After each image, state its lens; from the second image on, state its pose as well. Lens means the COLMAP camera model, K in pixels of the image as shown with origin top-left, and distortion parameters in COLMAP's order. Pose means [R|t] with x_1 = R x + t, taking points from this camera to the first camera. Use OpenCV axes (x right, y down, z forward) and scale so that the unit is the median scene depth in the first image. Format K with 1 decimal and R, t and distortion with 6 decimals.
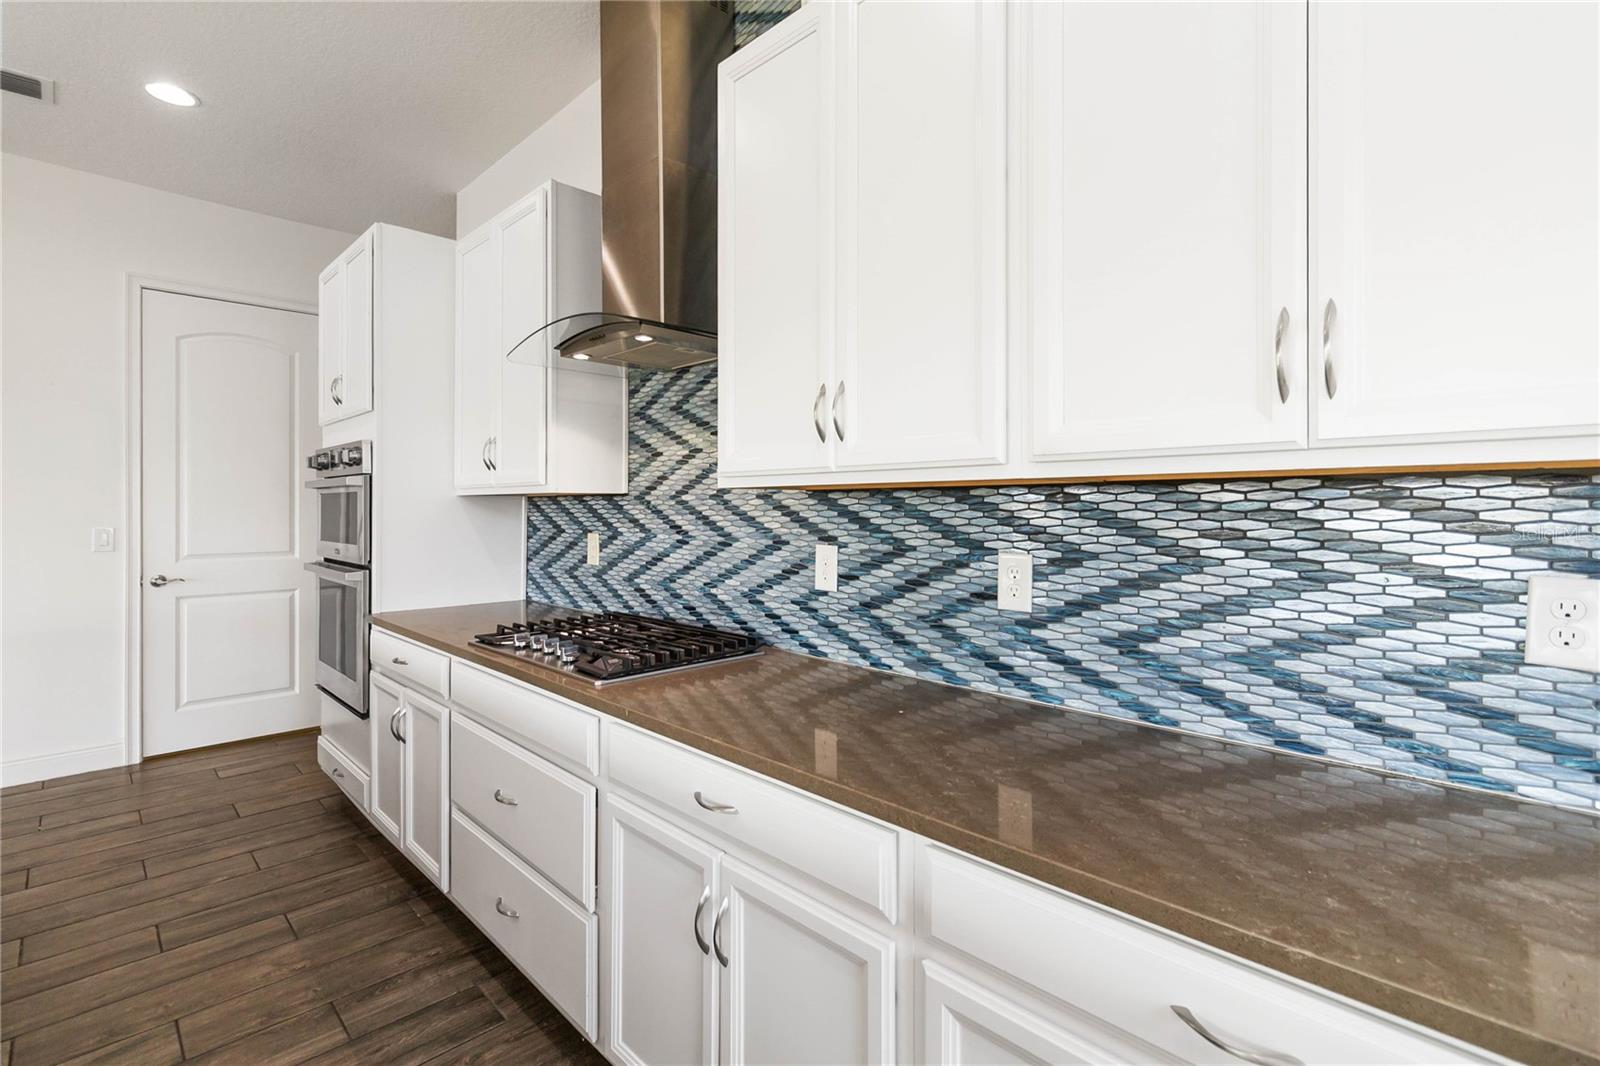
lens RADIAL K [[741.6, 0, 802.9], [0, 741.6, 510.0], [0, 0, 1]] dist [0.001487, -0.000151]
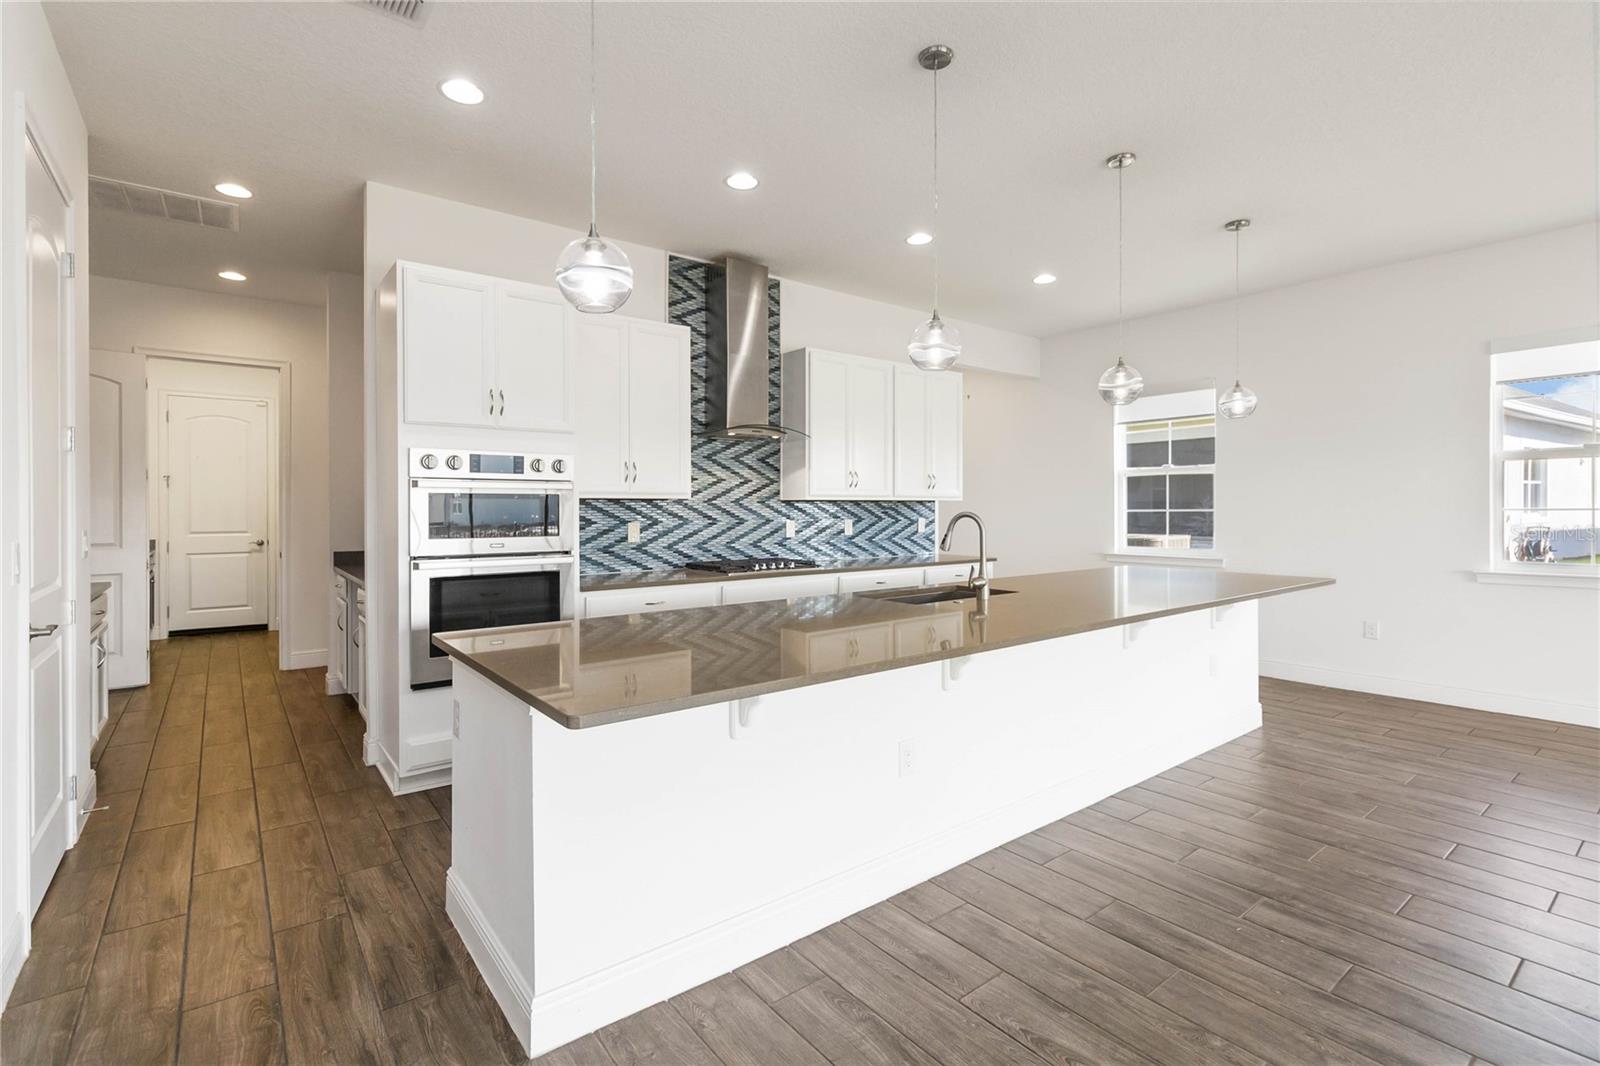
lens RADIAL K [[741.6, 0, 802.9], [0, 741.6, 510.0], [0, 0, 1]] dist [0.001487, -0.000151]
pose [[0.112542, -0.004200, 0.993638, -2.586942], [0.003357, 0.999987, 0.003847, -0.001735], [-0.993641, 0.002903, 0.112554, 0.627930]]
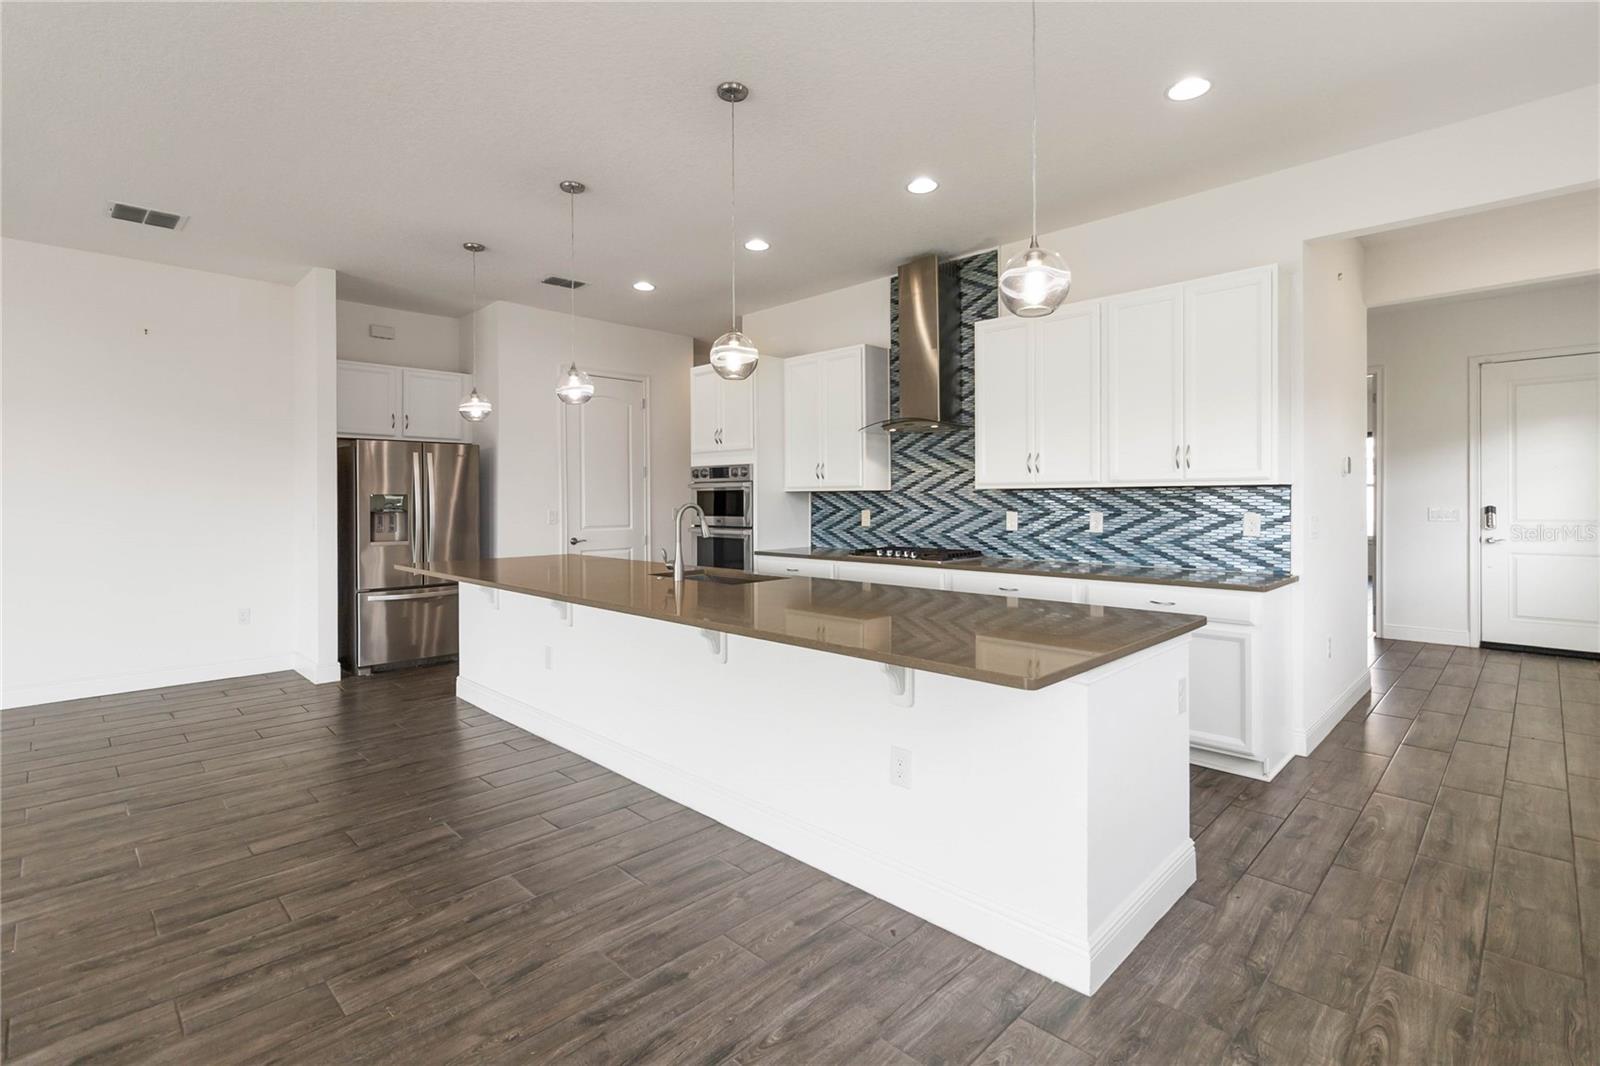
lens RADIAL K [[741.6, 0, 802.9], [0, 741.6, 510.0], [0, 0, 1]] dist [0.001487, -0.000151]
pose [[0.999893, -0.006805, 0.012987, -0.667789], [0.006614, 0.999871, 0.014664, 0.000854], [-0.013085, -0.014577, 0.999808, -1.390477]]
